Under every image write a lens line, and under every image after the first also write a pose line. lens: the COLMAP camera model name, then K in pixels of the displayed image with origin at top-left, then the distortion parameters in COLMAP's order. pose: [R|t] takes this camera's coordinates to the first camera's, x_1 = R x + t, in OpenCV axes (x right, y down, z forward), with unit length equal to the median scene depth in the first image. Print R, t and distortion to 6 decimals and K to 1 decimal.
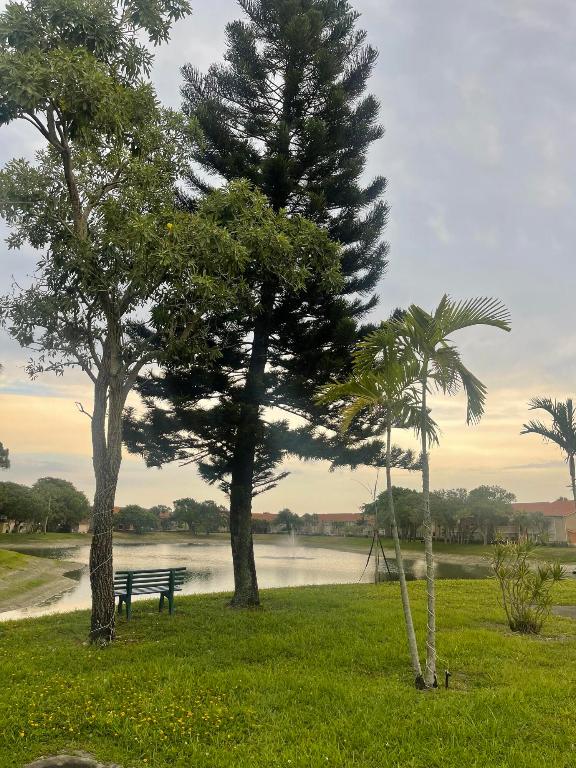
lens RADIAL K [[577.3, 0, 286.8], [0, 577.3, 387.5], [0, 0, 1]] dist [0.031409, -0.011877]
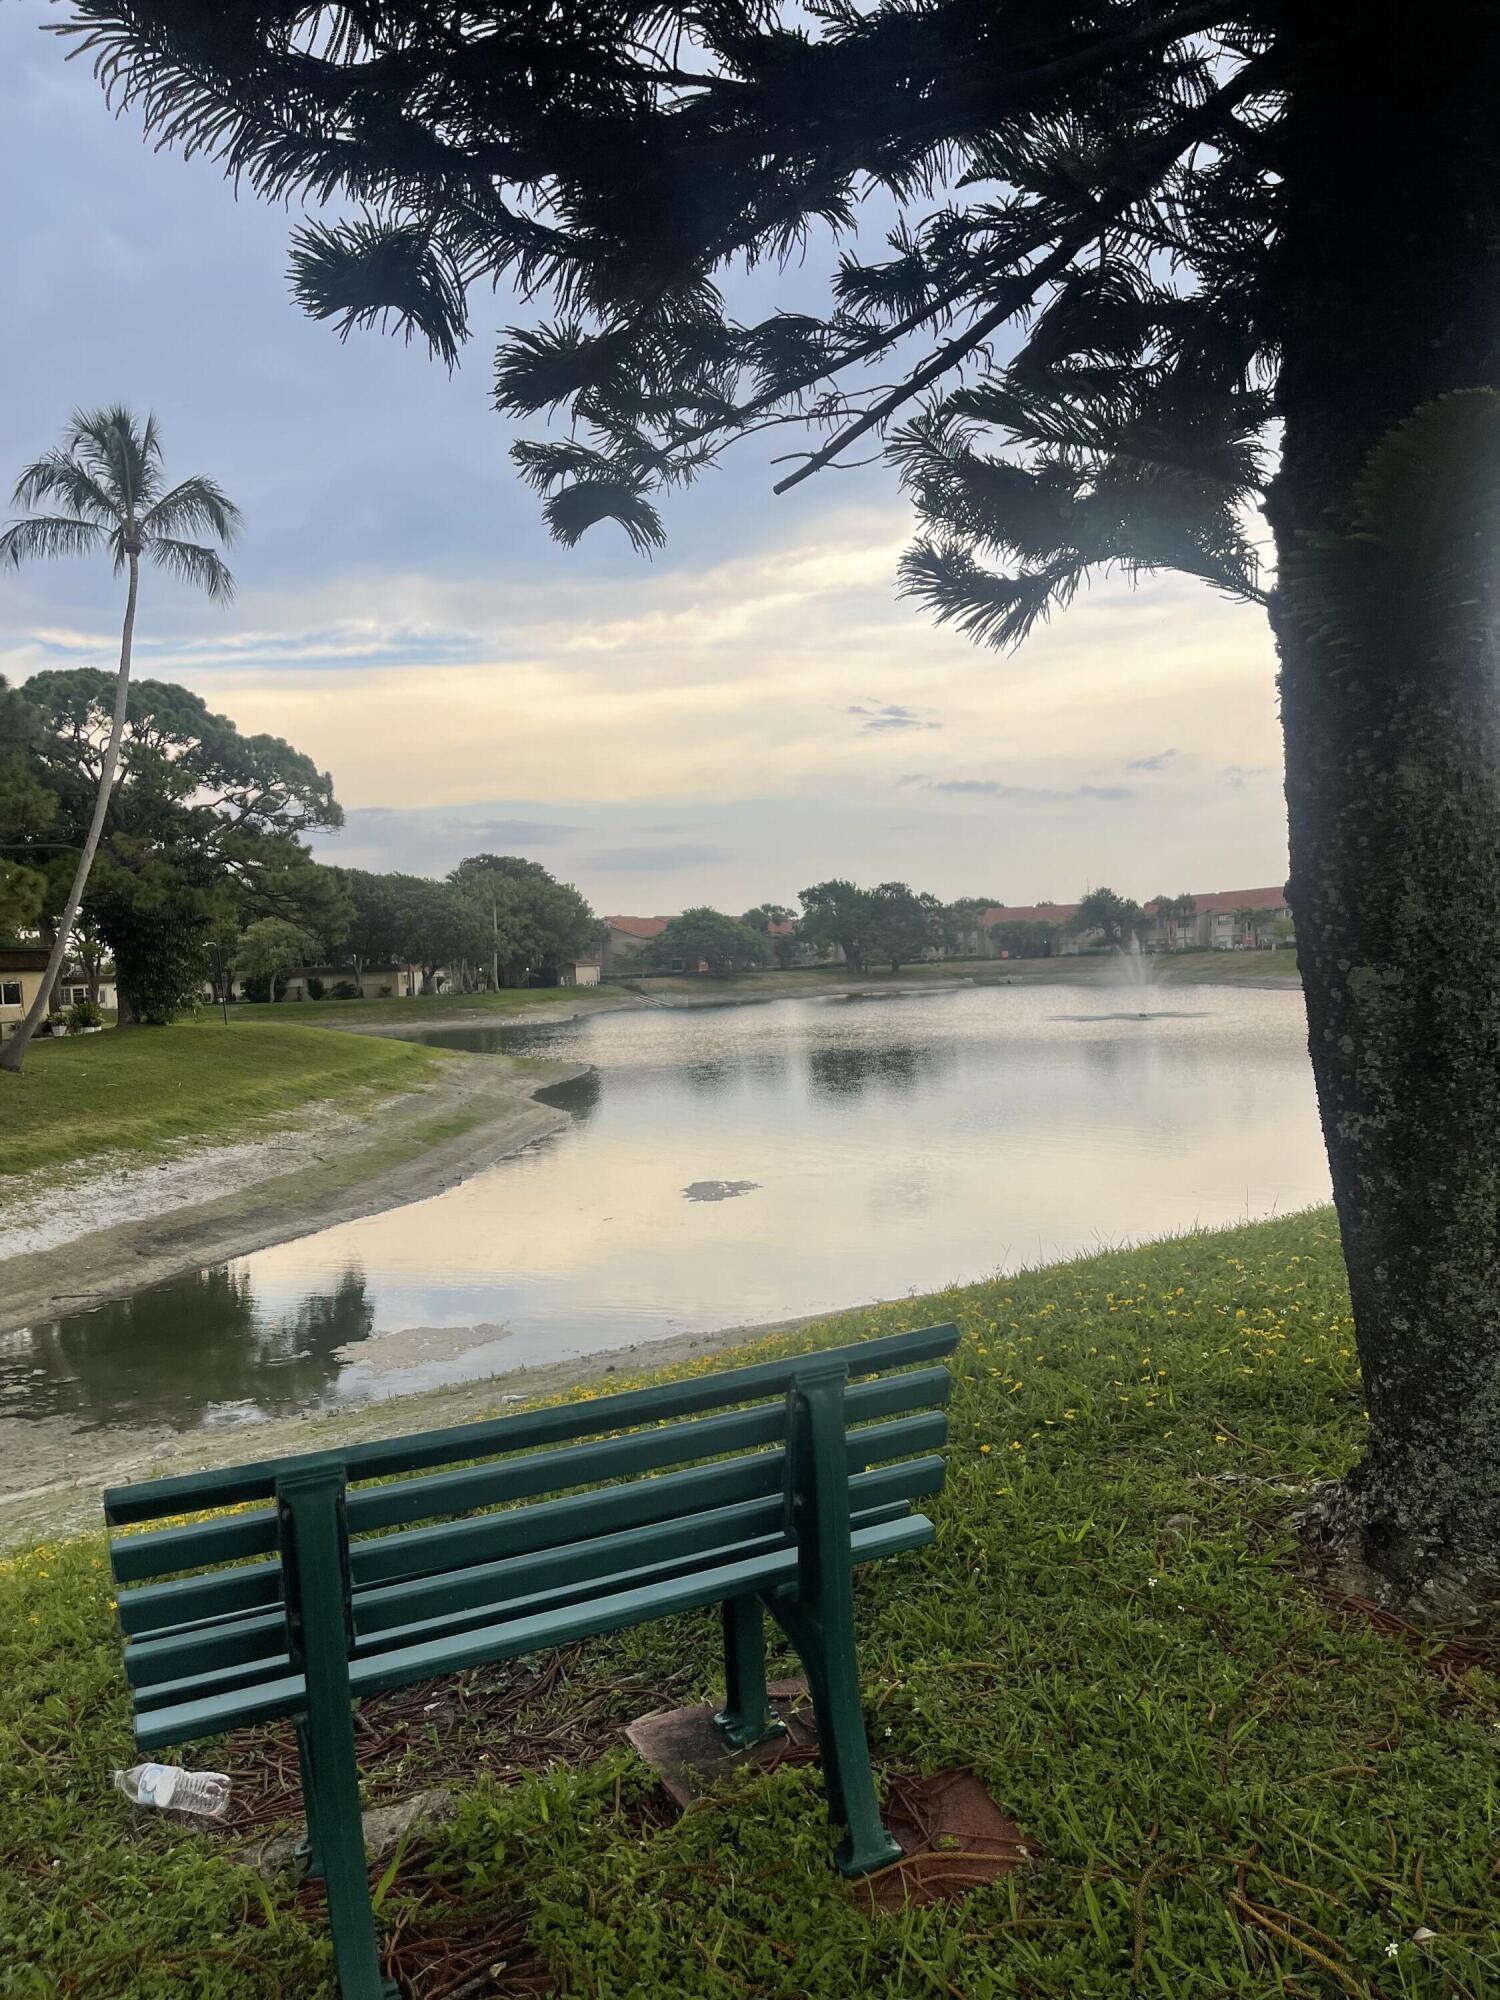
lens RADIAL K [[1503.5, 0, 752.5], [0, 1503.5, 1019.1], [0, 0, 1]] dist [0.031409, -0.011877]
pose [[0.972624, -0.058738, -0.224839, -0.107734], [0.119188, 0.956669, 0.265666, 0.144298], [0.199492, -0.285192, 0.937480, 0.573495]]
